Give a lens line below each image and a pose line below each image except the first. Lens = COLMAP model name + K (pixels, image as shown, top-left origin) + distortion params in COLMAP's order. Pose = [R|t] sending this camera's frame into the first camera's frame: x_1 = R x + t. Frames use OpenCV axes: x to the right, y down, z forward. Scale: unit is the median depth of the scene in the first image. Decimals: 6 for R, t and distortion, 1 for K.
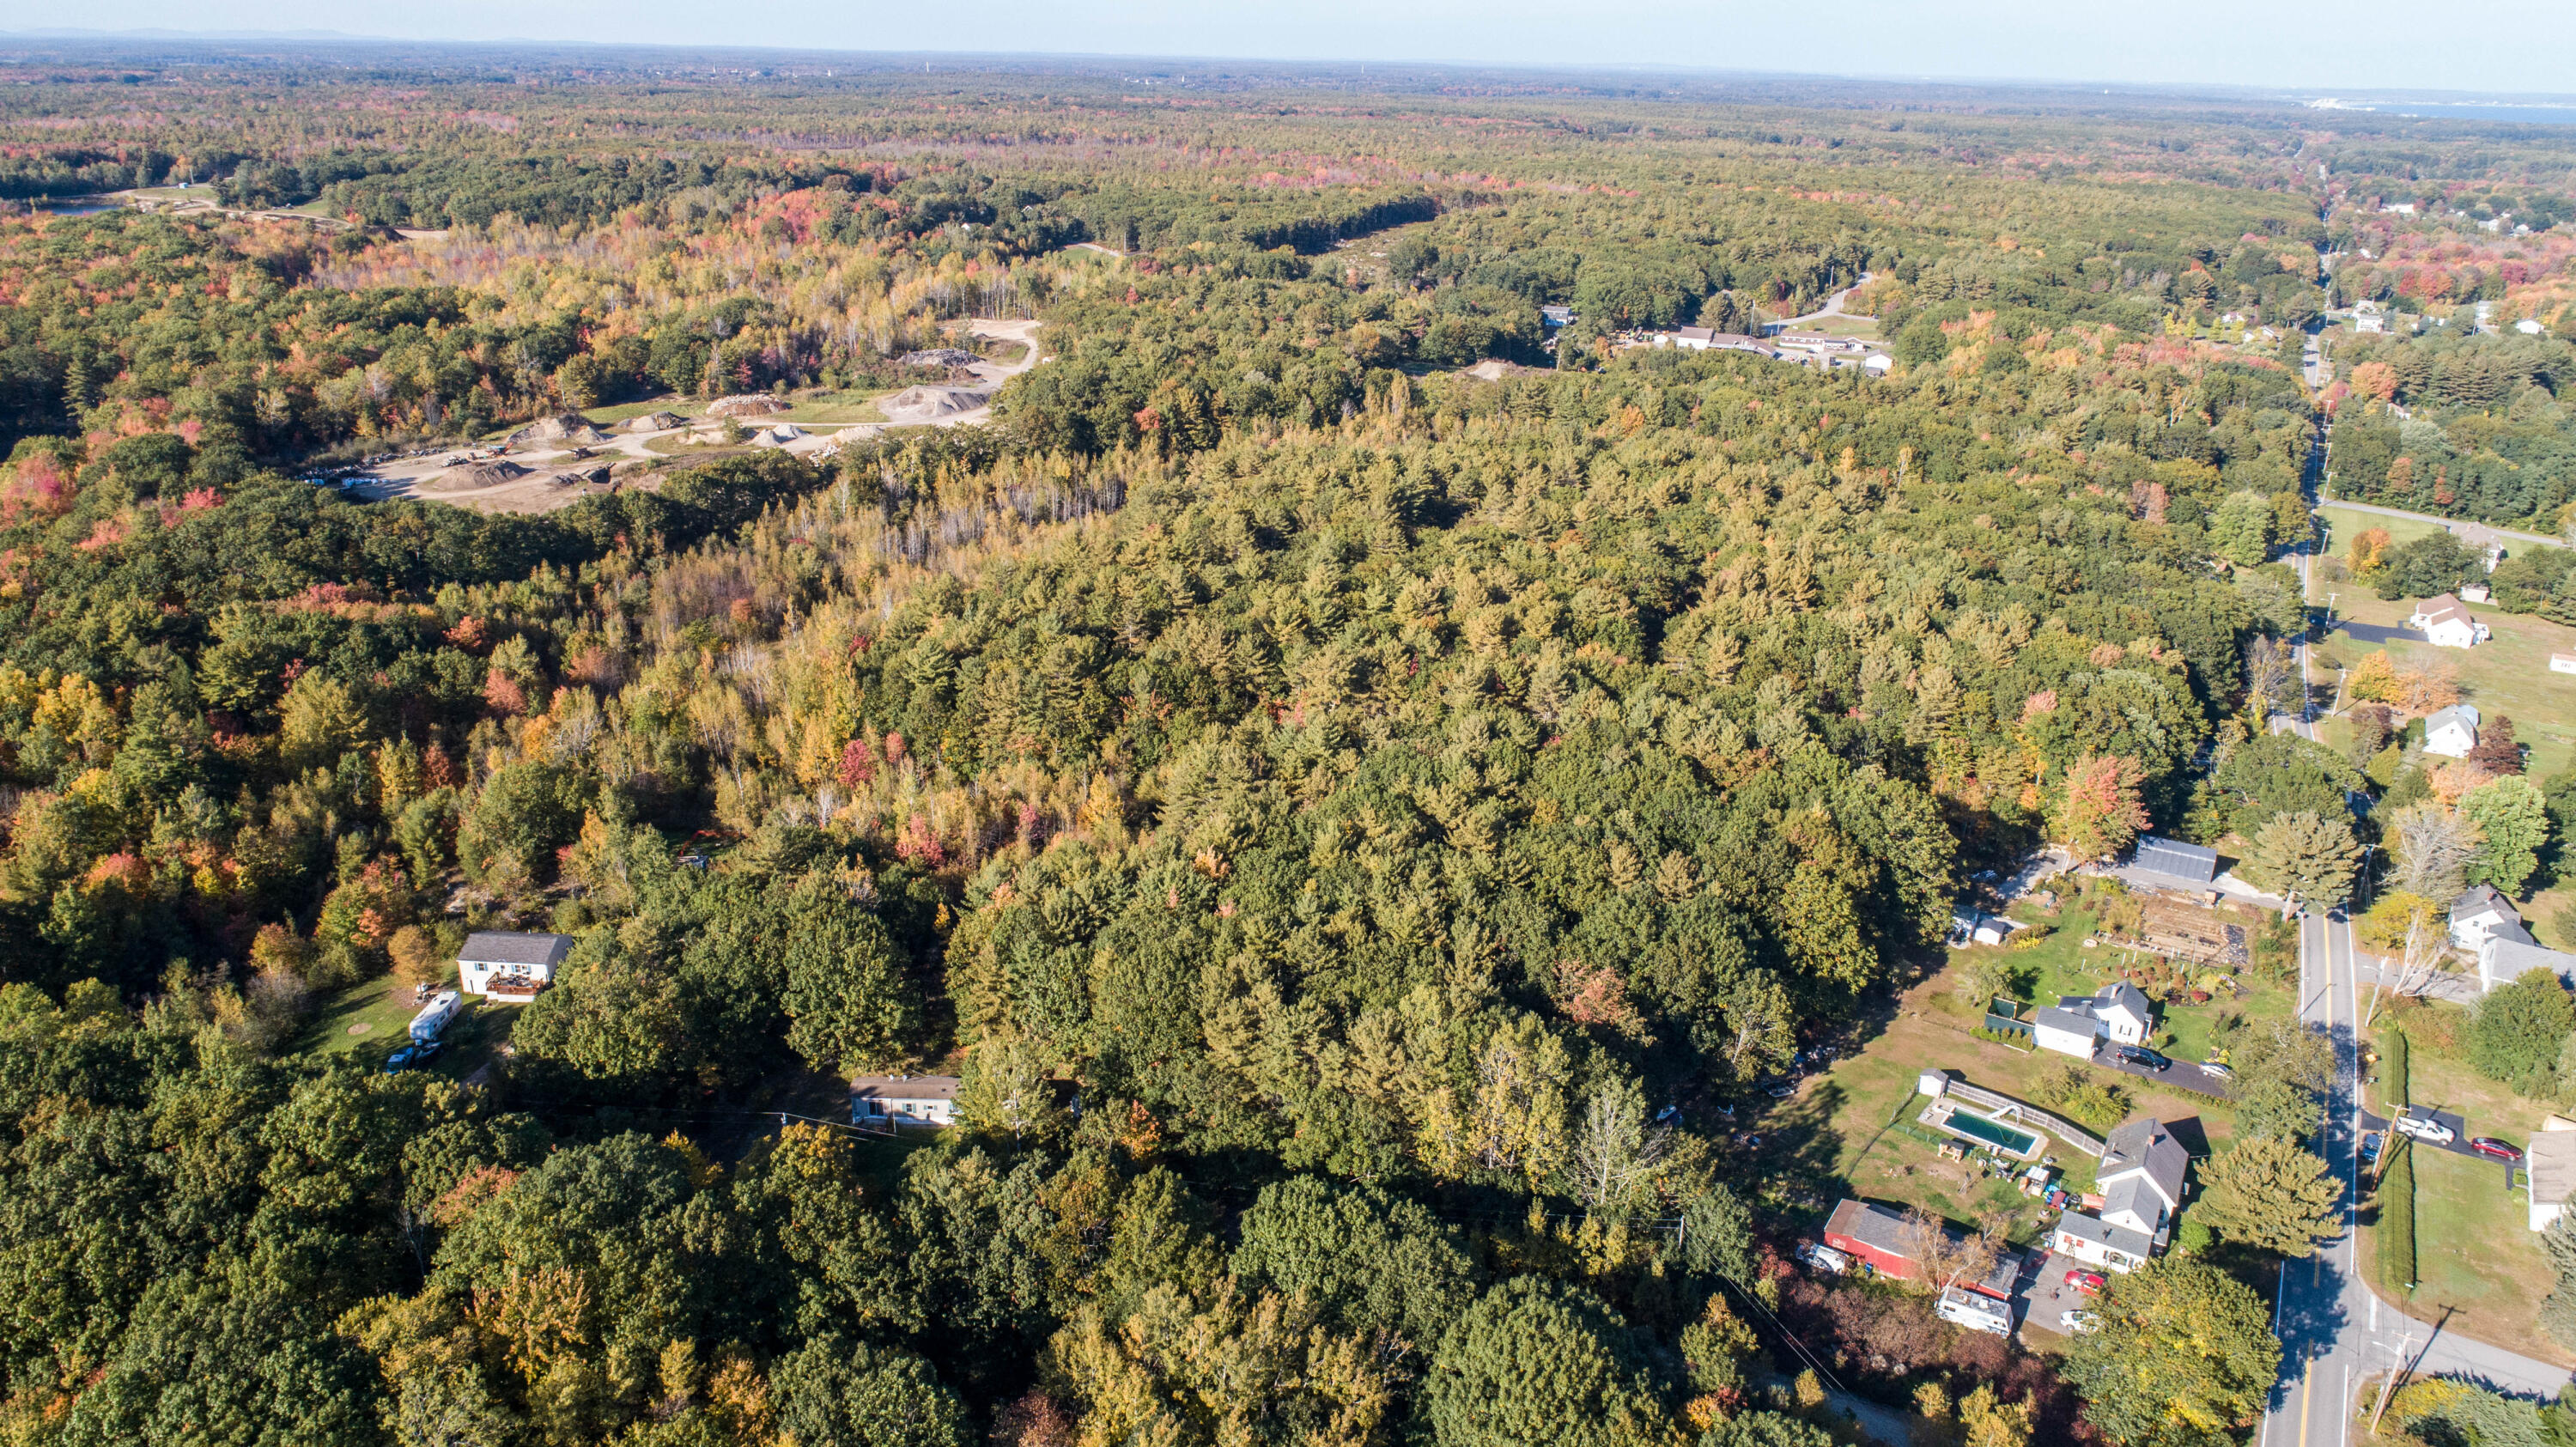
lens RADIAL K [[1718.9, 0, 1298.0], [0, 1718.9, 722.9], [0, 0, 1]] dist [-0.017255, 0.006224]
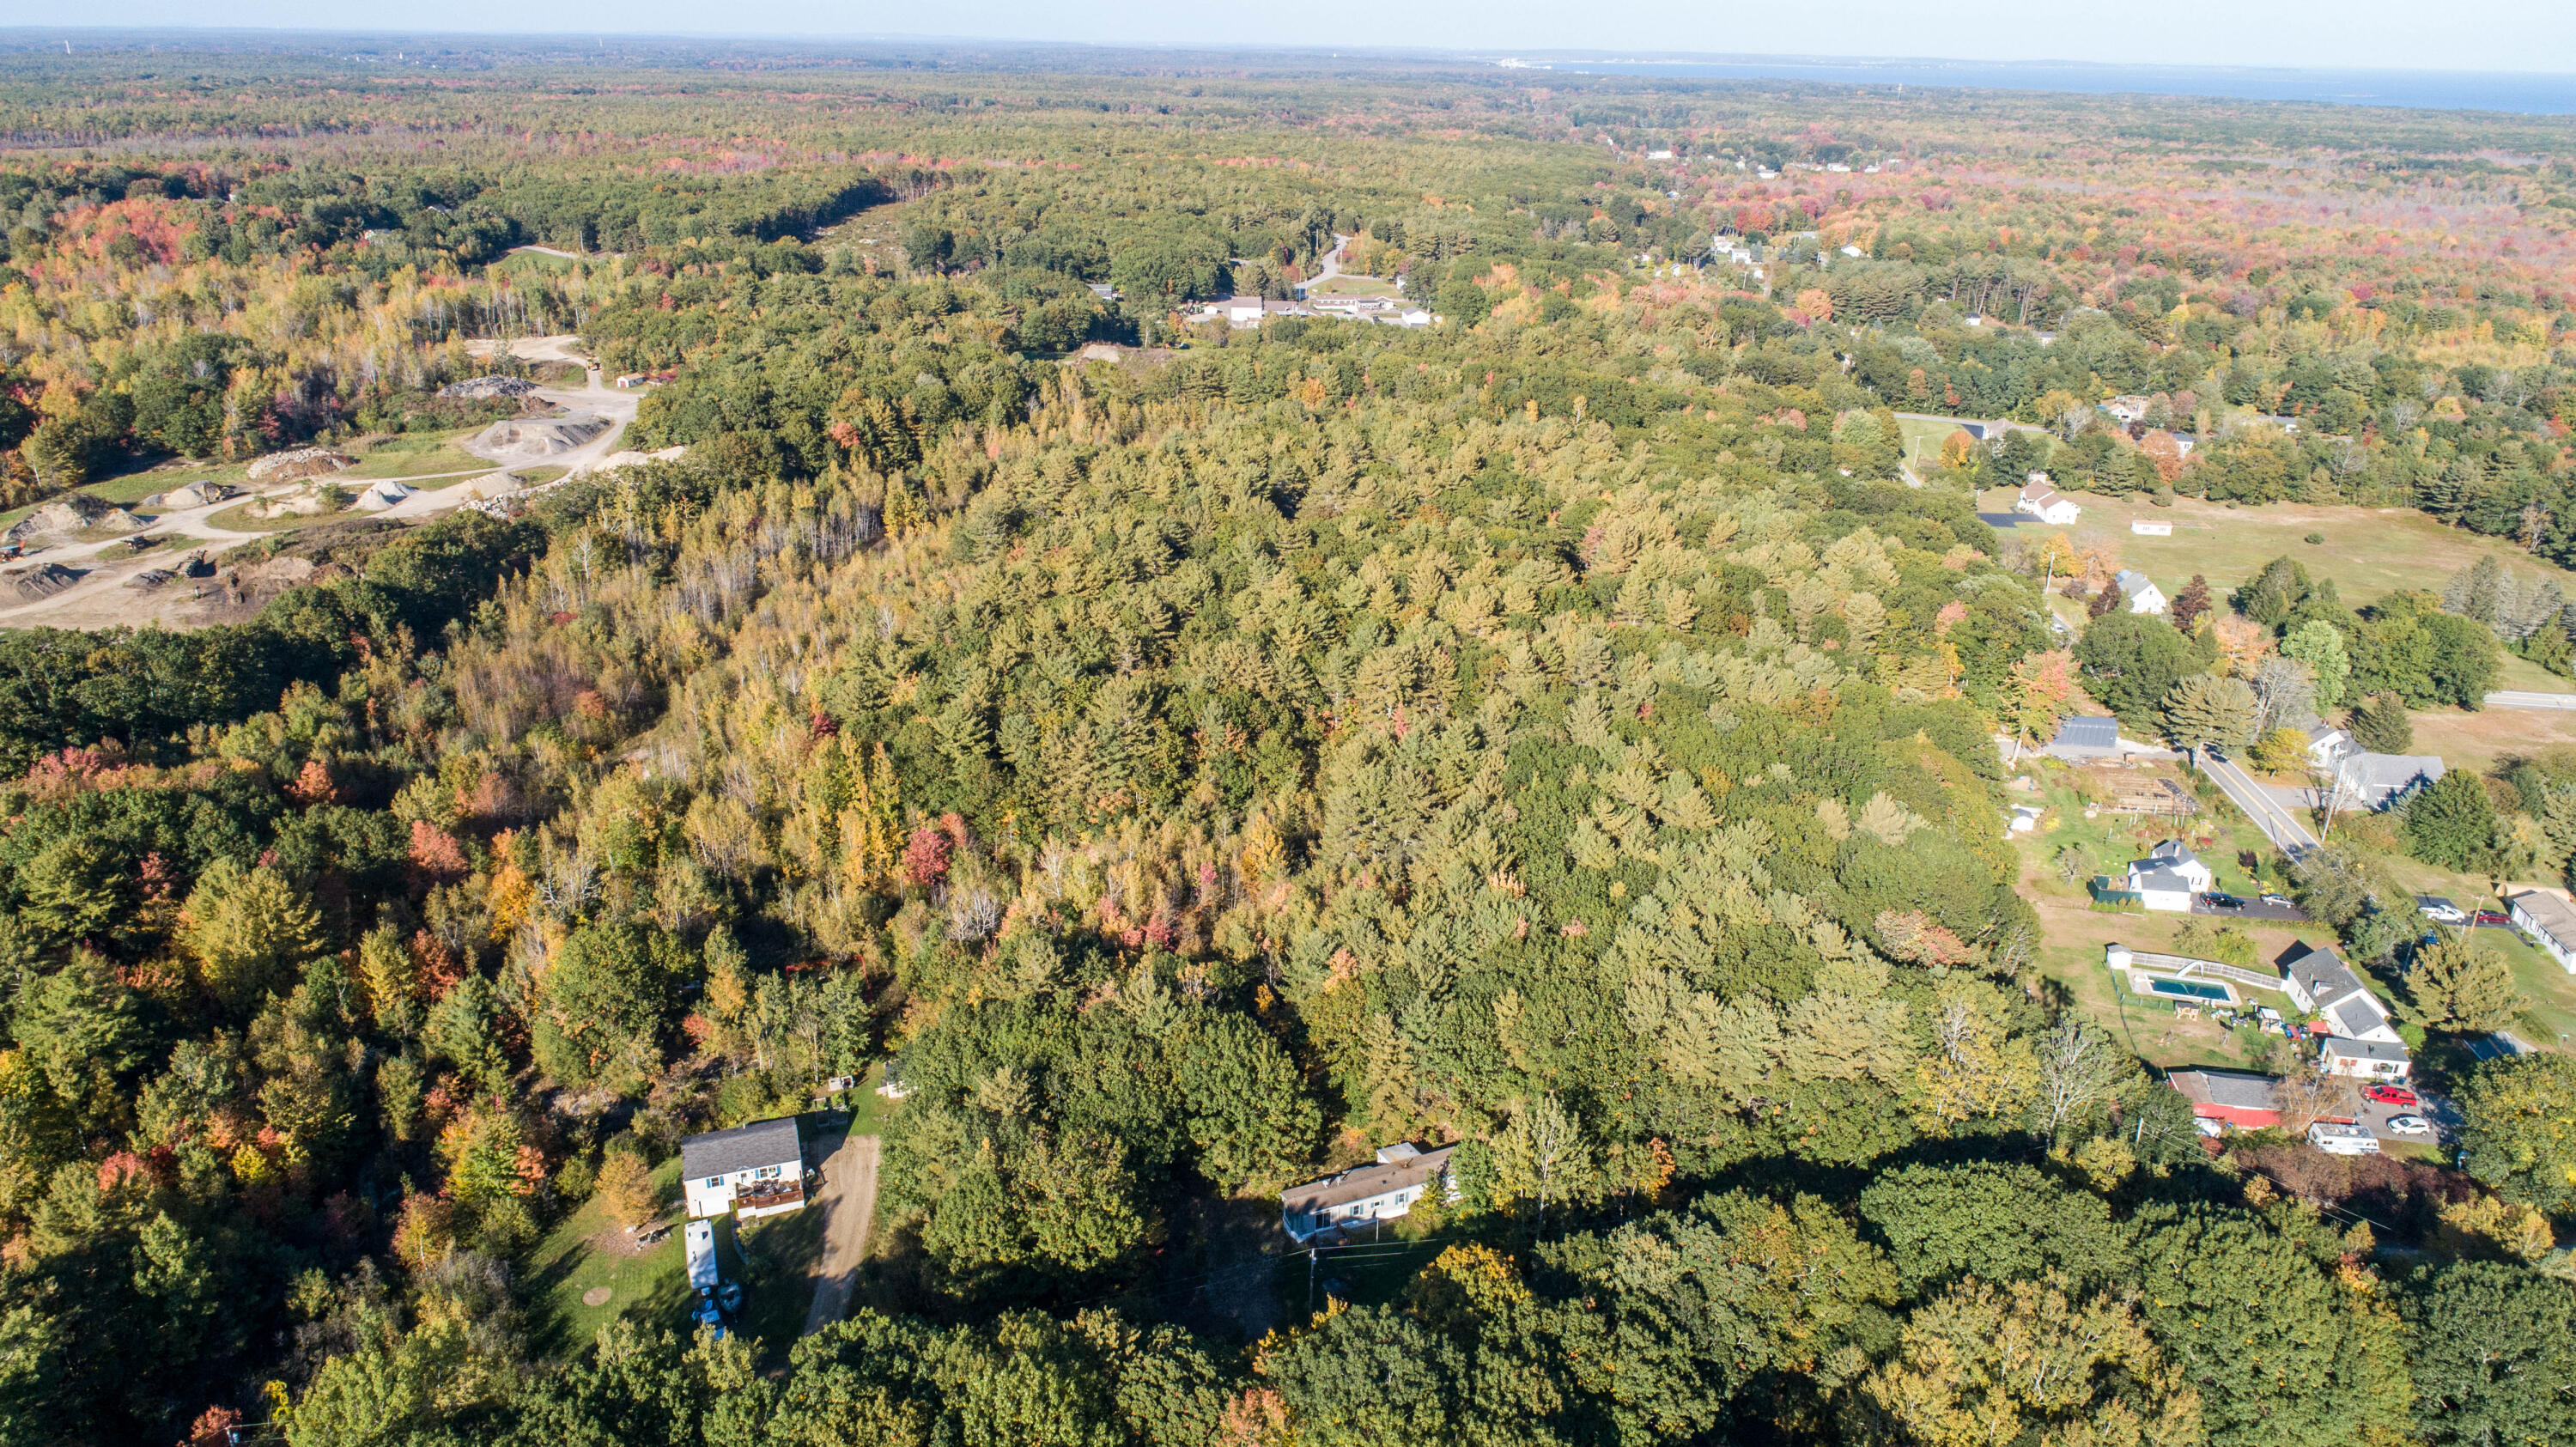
lens RADIAL K [[1718.9, 0, 1298.0], [0, 1718.9, 722.9], [0, 0, 1]] dist [-0.017255, 0.006224]
pose [[0.918556, -0.151958, 0.364916, -0.245165], [0.146256, 0.988295, 0.043393, -0.033302], [-0.367238, 0.013512, 0.930029, 0.073295]]
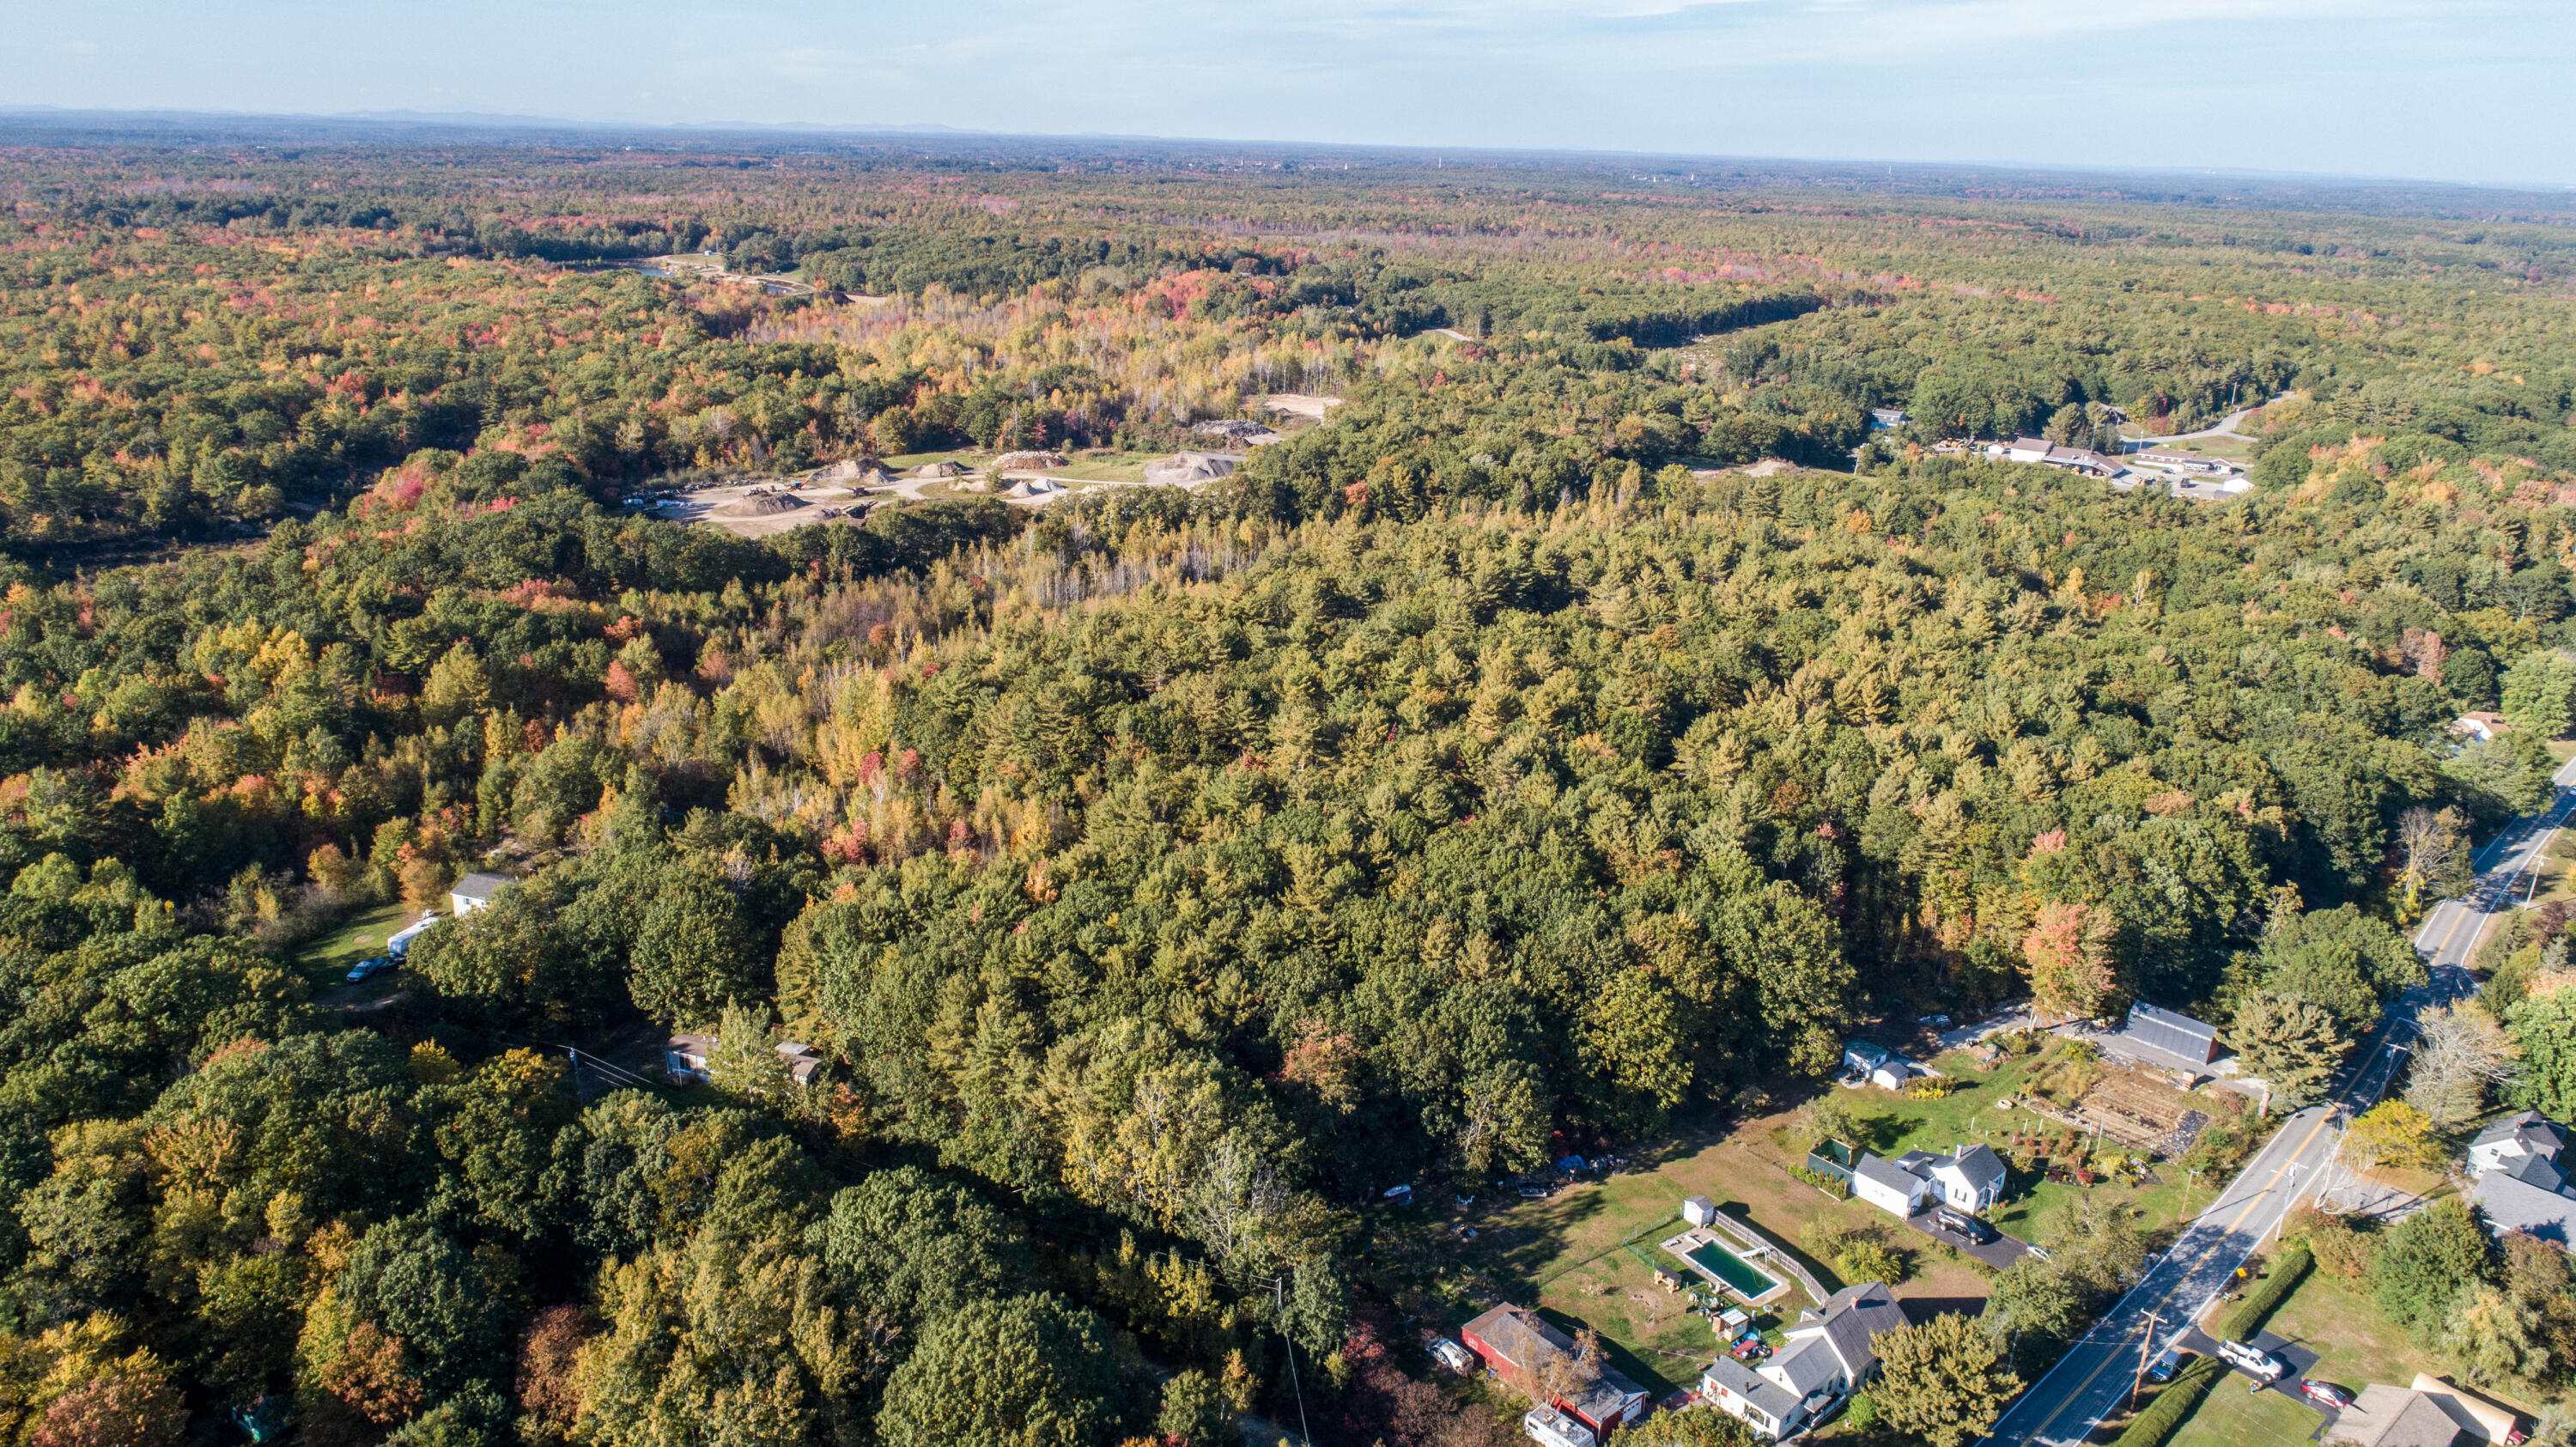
lens RADIAL K [[1718.9, 0, 1298.0], [0, 1718.9, 722.9], [0, 0, 1]] dist [-0.017255, 0.006224]
pose [[0.958658, 0.095867, -0.267924, 0.185076], [-0.109244, 0.993383, -0.035439, 0.000556], [0.262754, 0.063244, 0.962788, 0.008456]]
